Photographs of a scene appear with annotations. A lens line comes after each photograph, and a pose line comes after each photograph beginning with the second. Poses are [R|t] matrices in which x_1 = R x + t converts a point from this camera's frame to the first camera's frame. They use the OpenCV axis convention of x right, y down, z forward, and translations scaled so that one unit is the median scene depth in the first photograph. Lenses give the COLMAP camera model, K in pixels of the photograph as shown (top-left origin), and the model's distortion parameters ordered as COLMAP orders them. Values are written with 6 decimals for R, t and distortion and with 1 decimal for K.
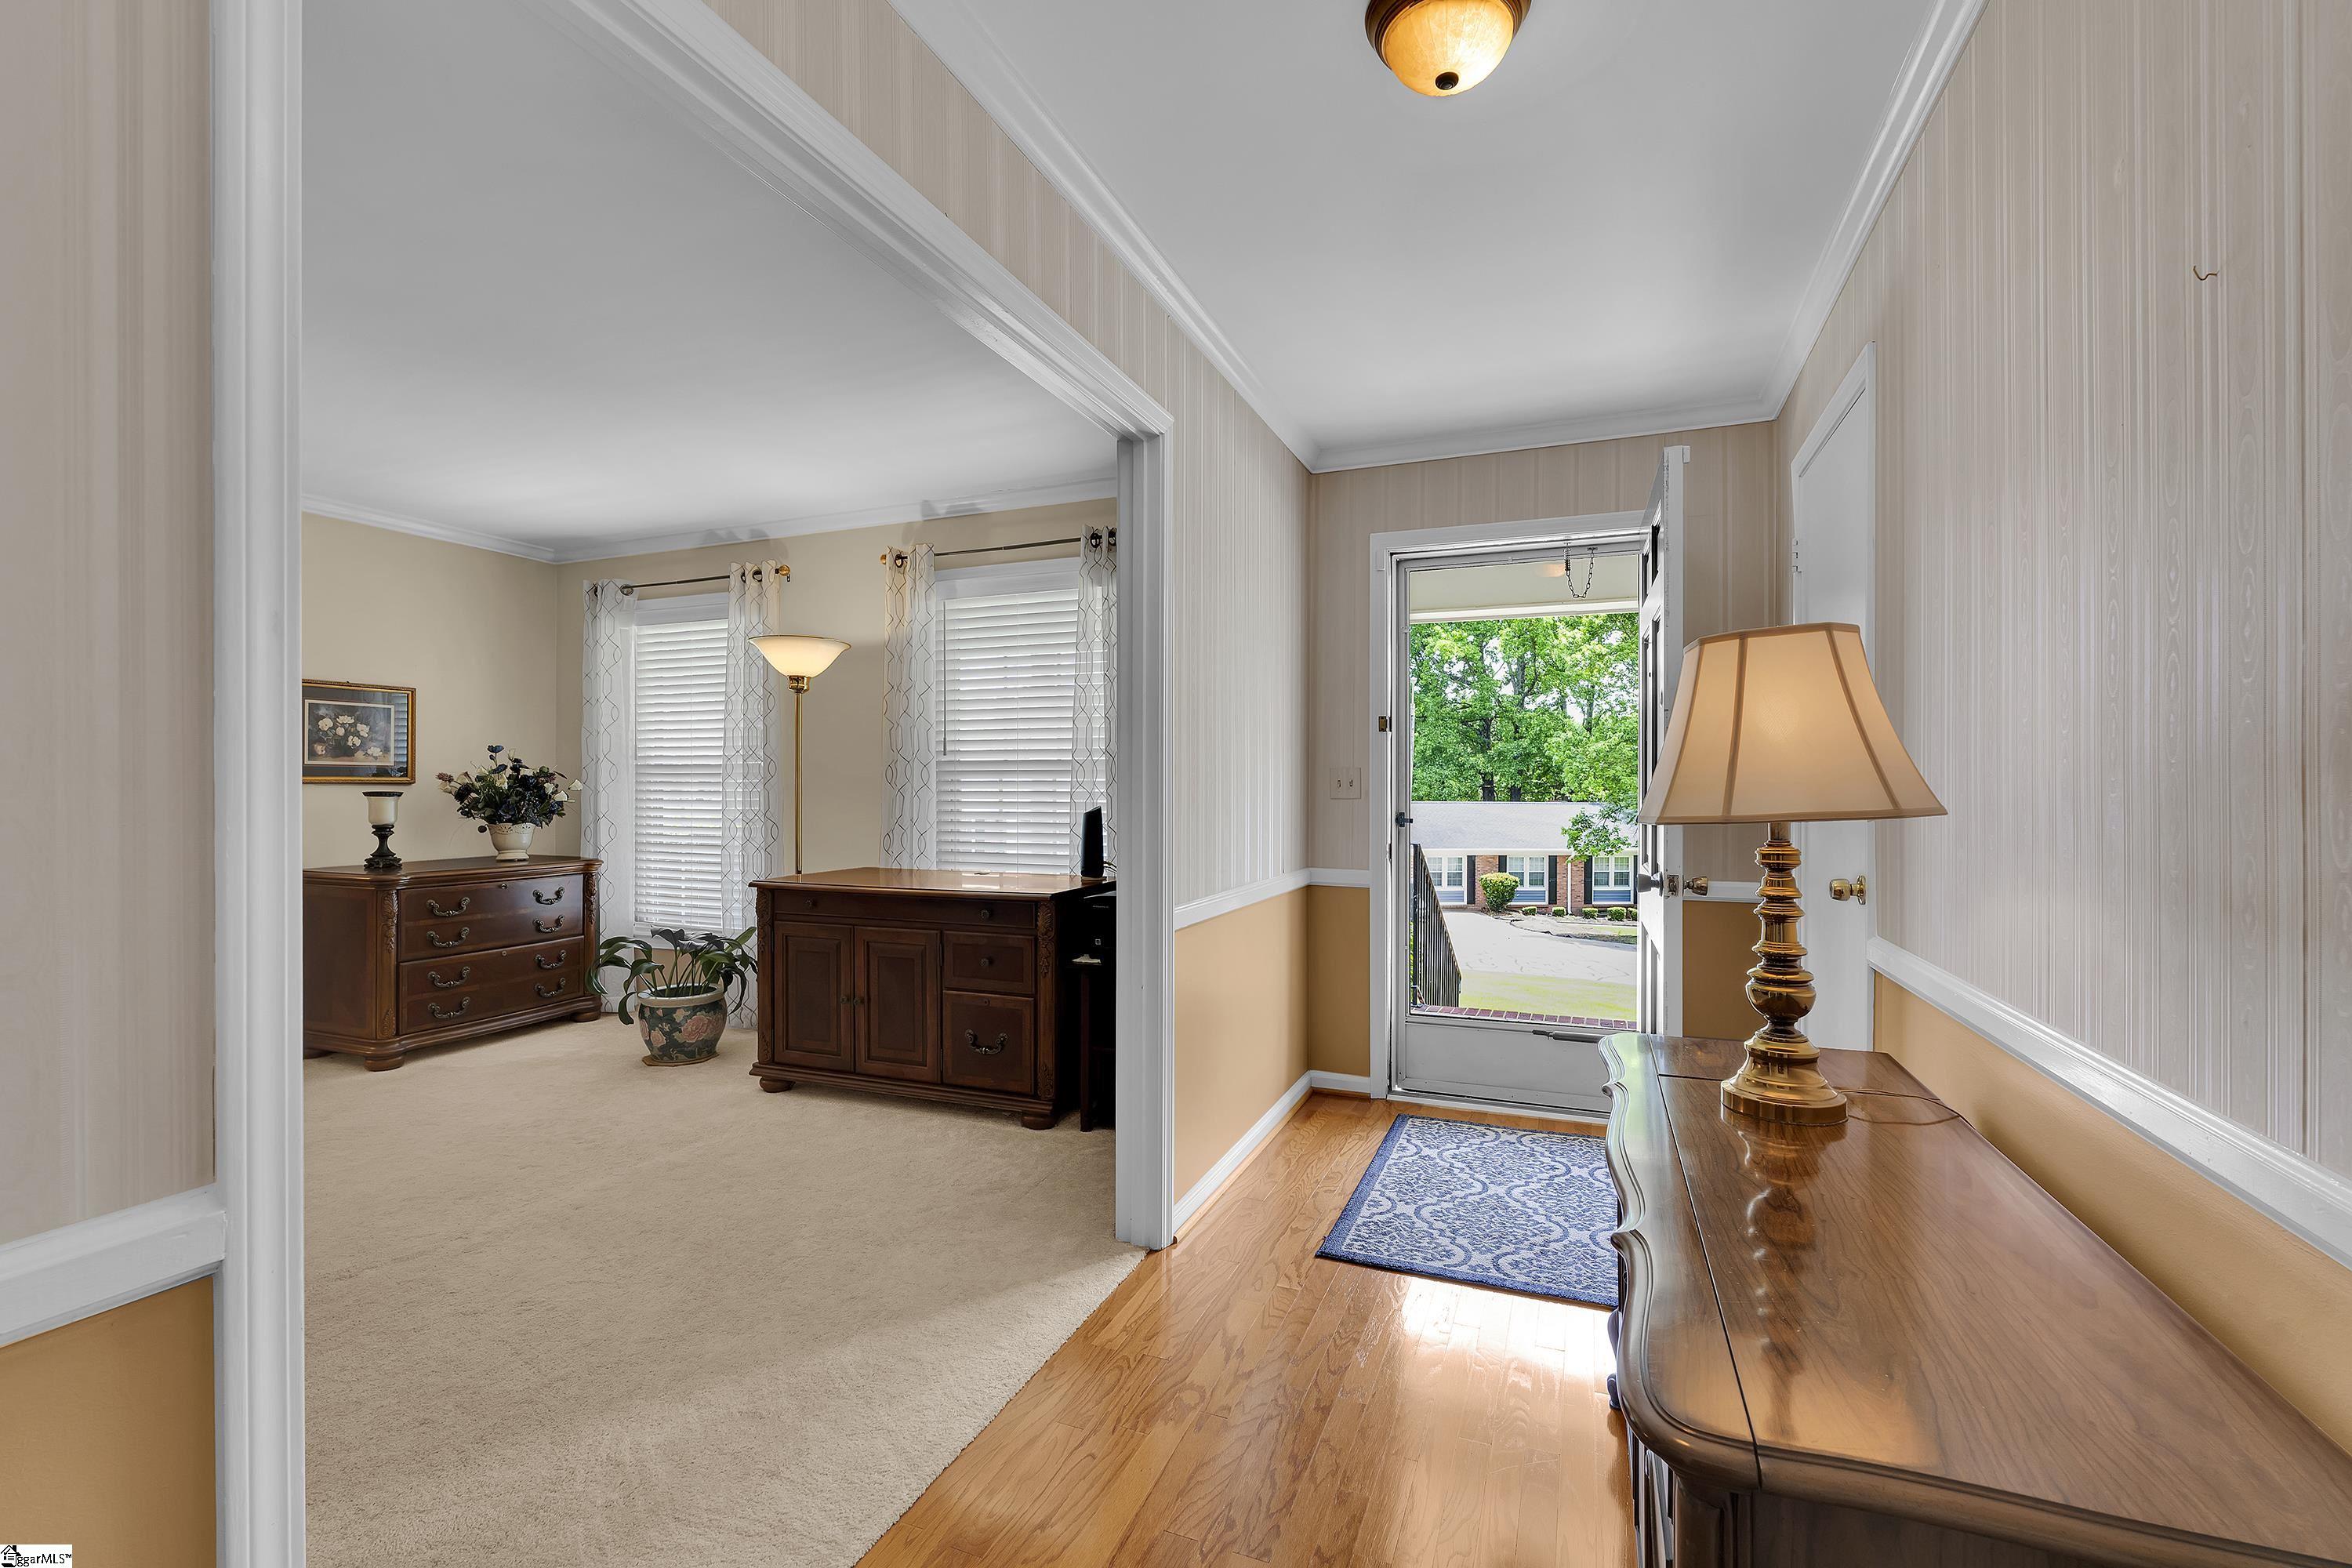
lens RADIAL K [[1023.9, 0, 1176.0], [0, 1023.9, 784.0], [0, 0, 1]] dist [-0.006367, 0.000331]
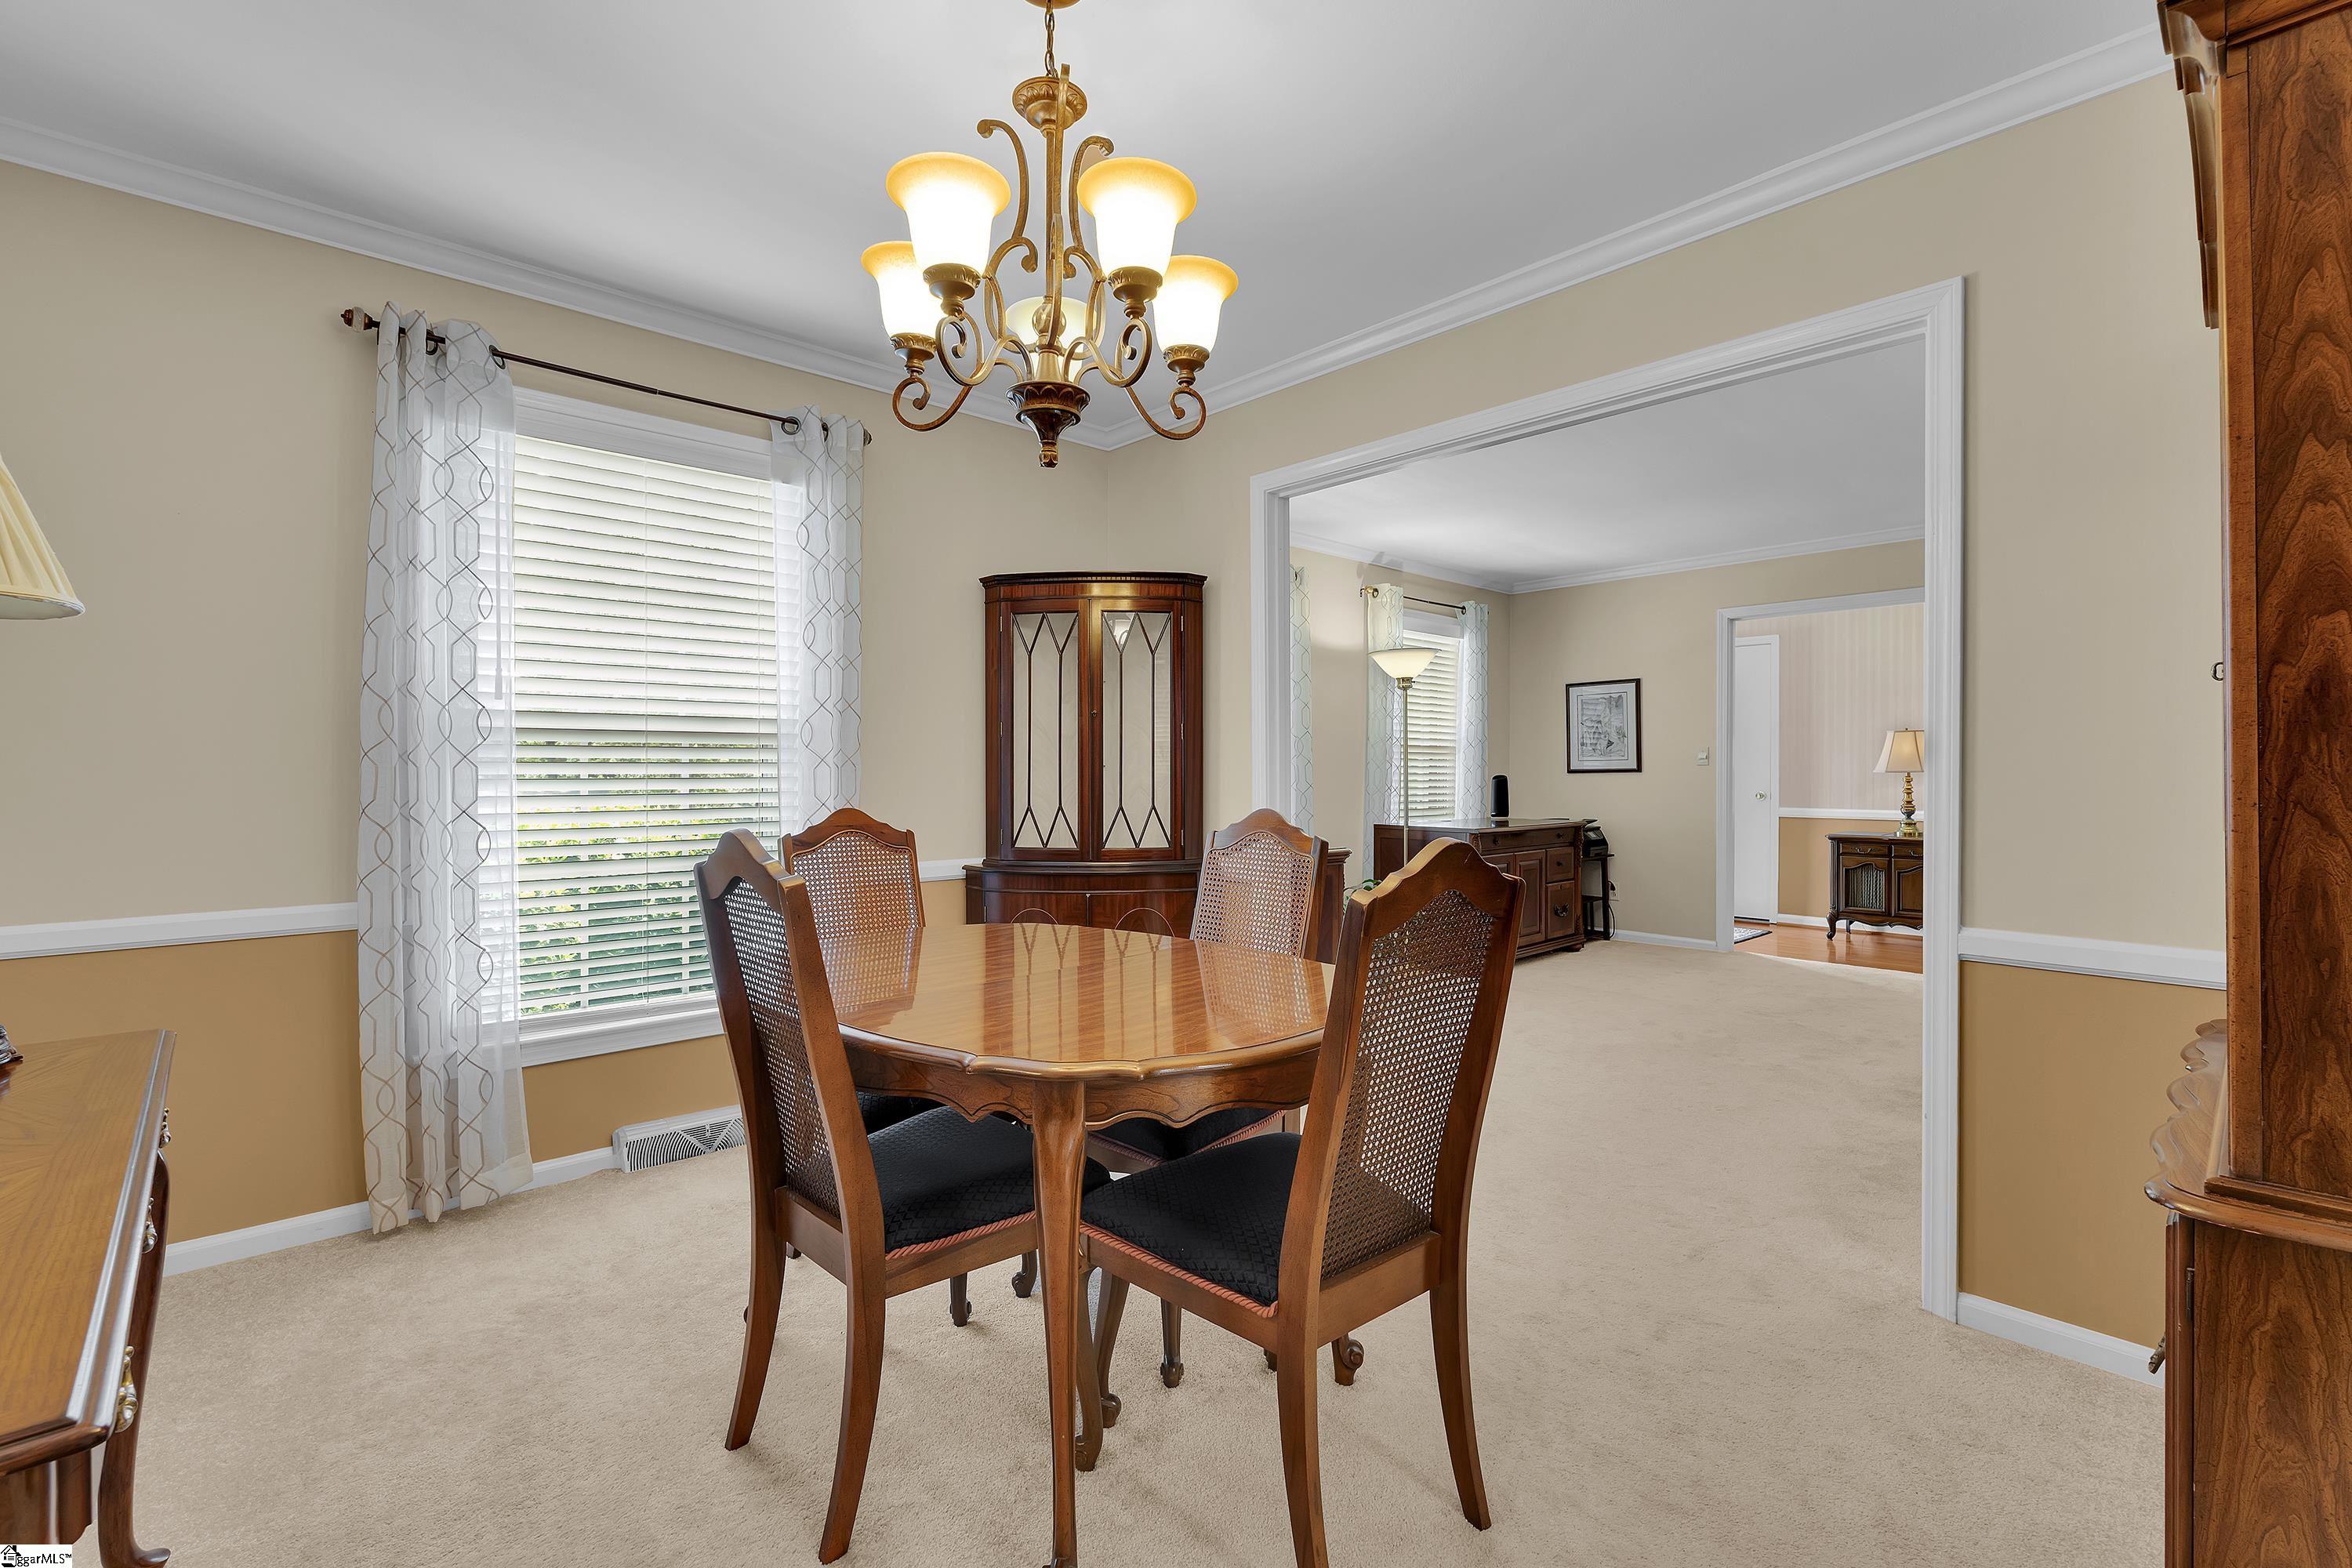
lens RADIAL K [[1035.1, 0, 1176.0], [0, 1035.1, 784.0], [0, 0, 1]] dist [-0.017410, 0.000262]
pose [[0.428070, -0.003248, 0.903740, -1.645958], [0.000114, 0.999994, 0.003540, 0.026443], [-0.903746, -0.001412, 0.428067, 0.673875]]
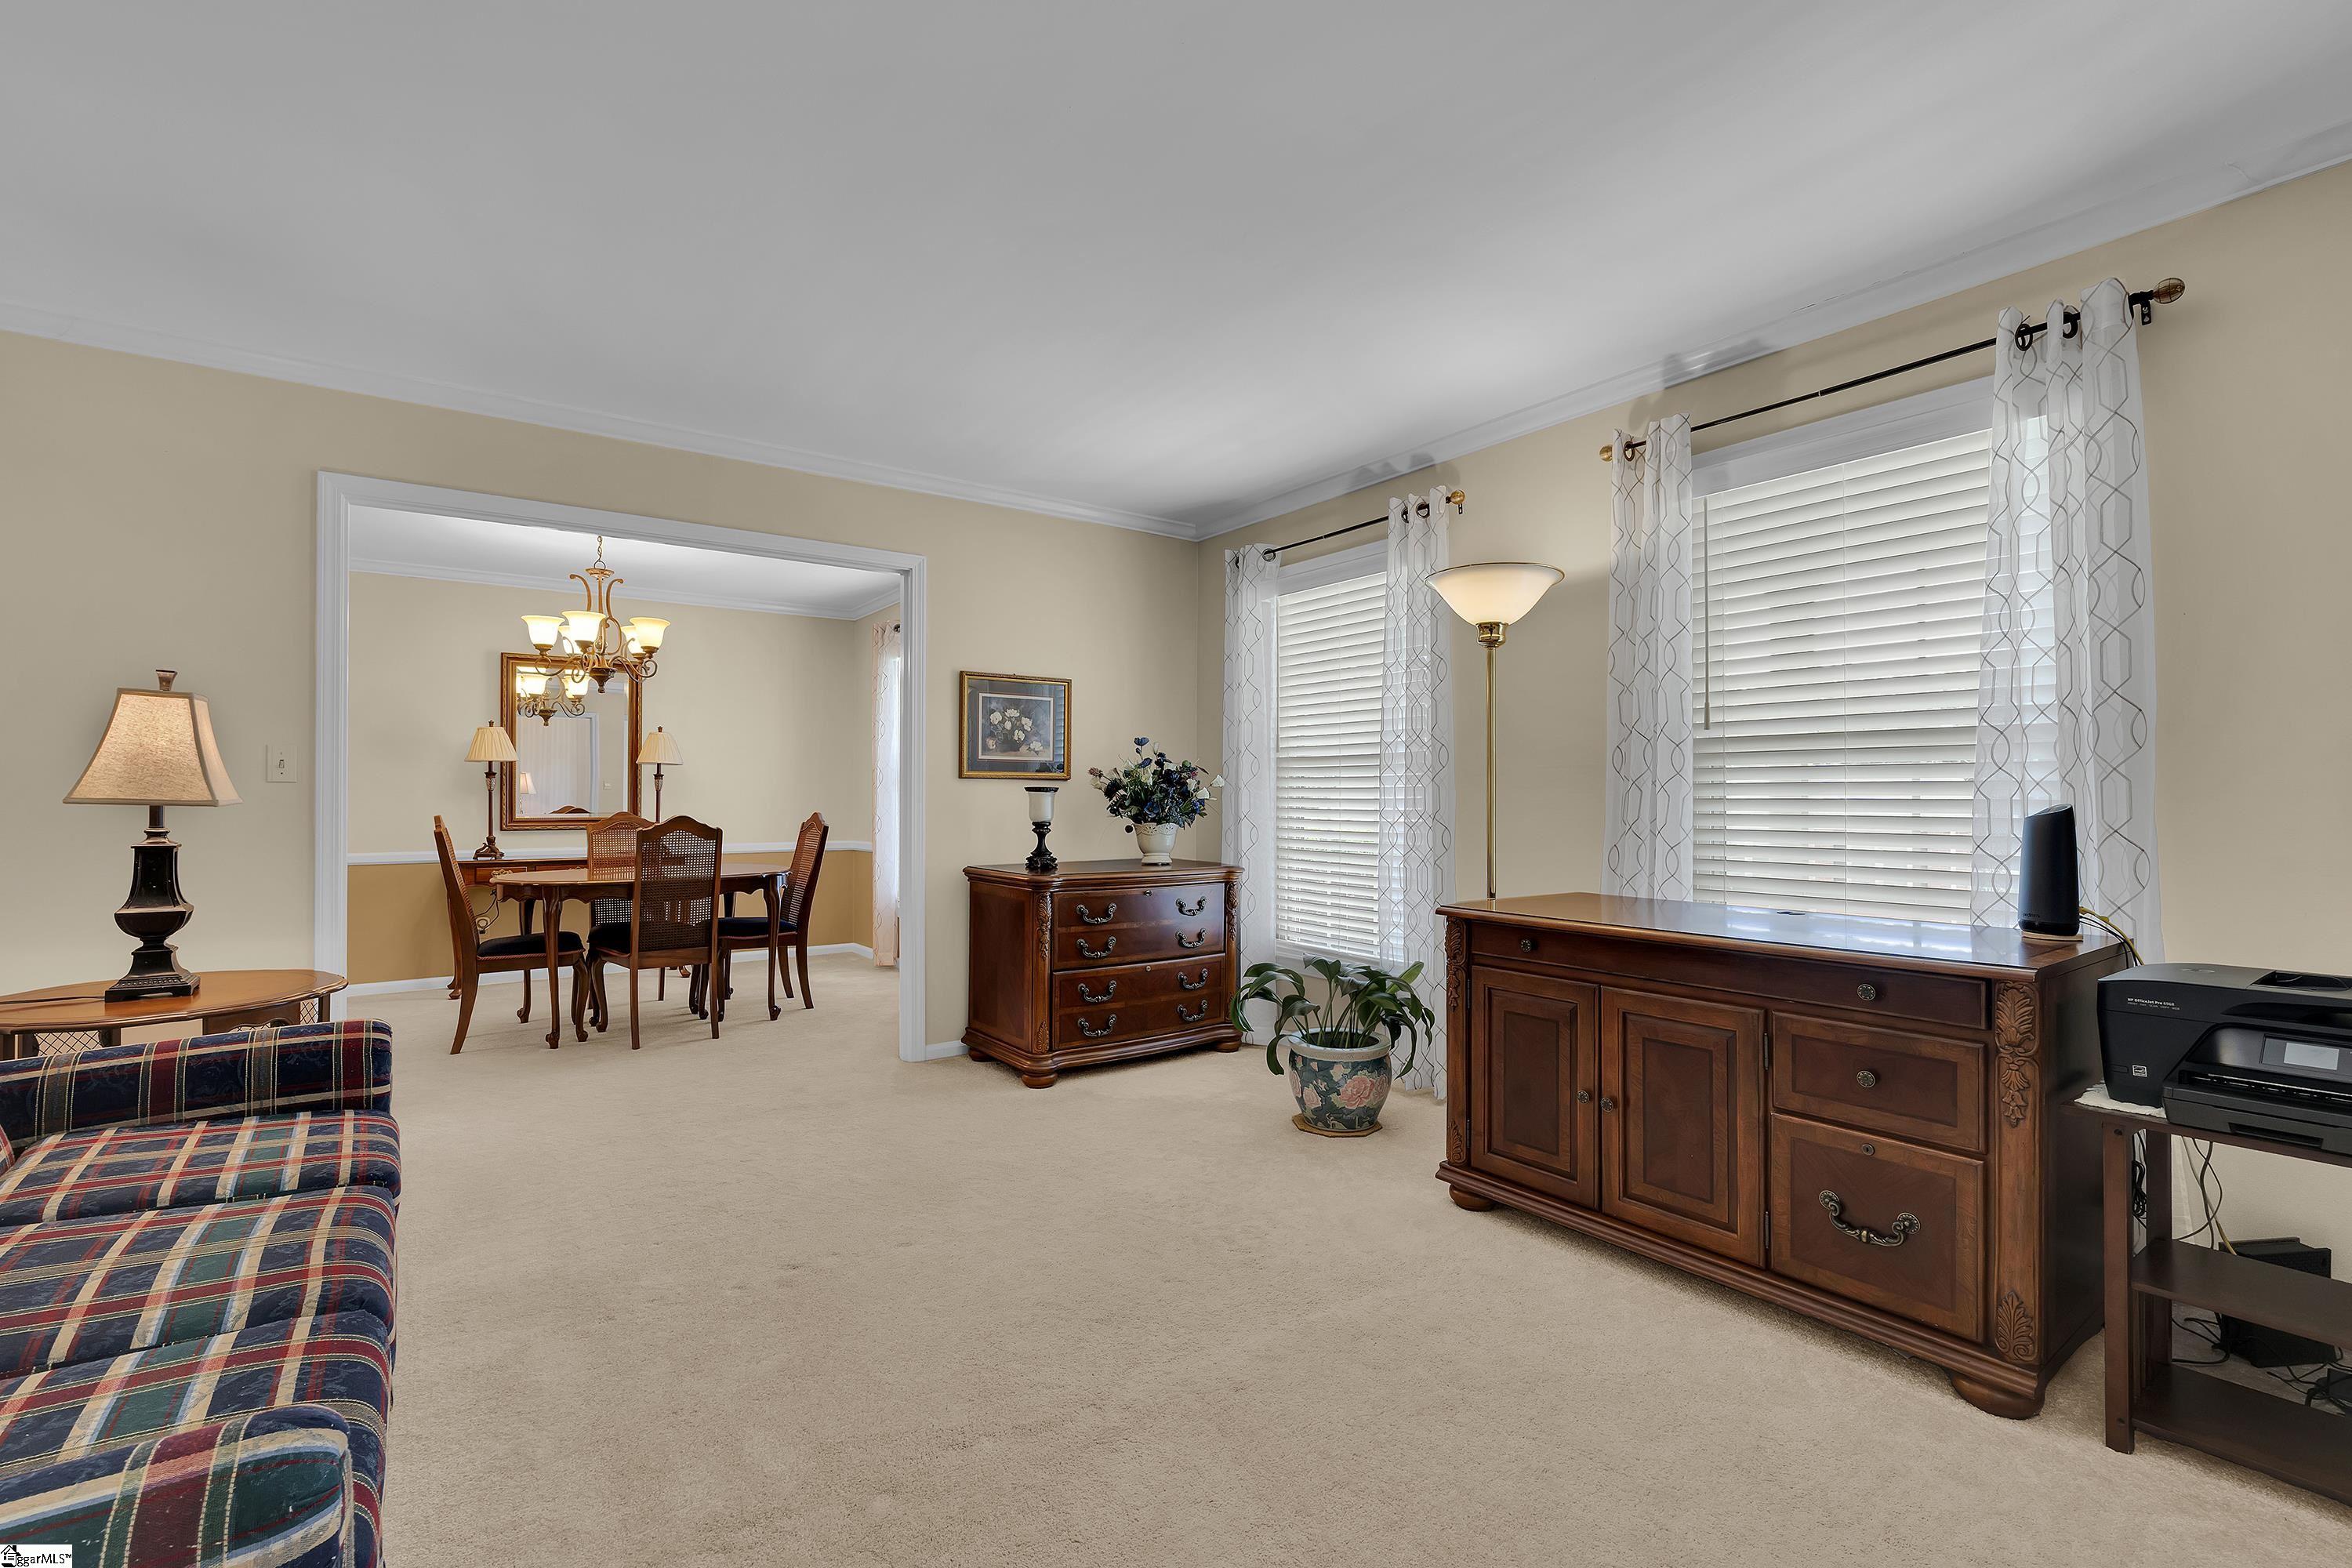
lens RADIAL K [[1023.9, 0, 1176.0], [0, 1023.9, 784.0], [0, 0, 1]] dist [-0.006367, 0.000331]
pose [[0.849714, -0.004256, -0.527227, -0.169760], [-0.003460, 0.999901, -0.013648, 0.017447], [0.527233, 0.013422, 0.849615, 0.257559]]
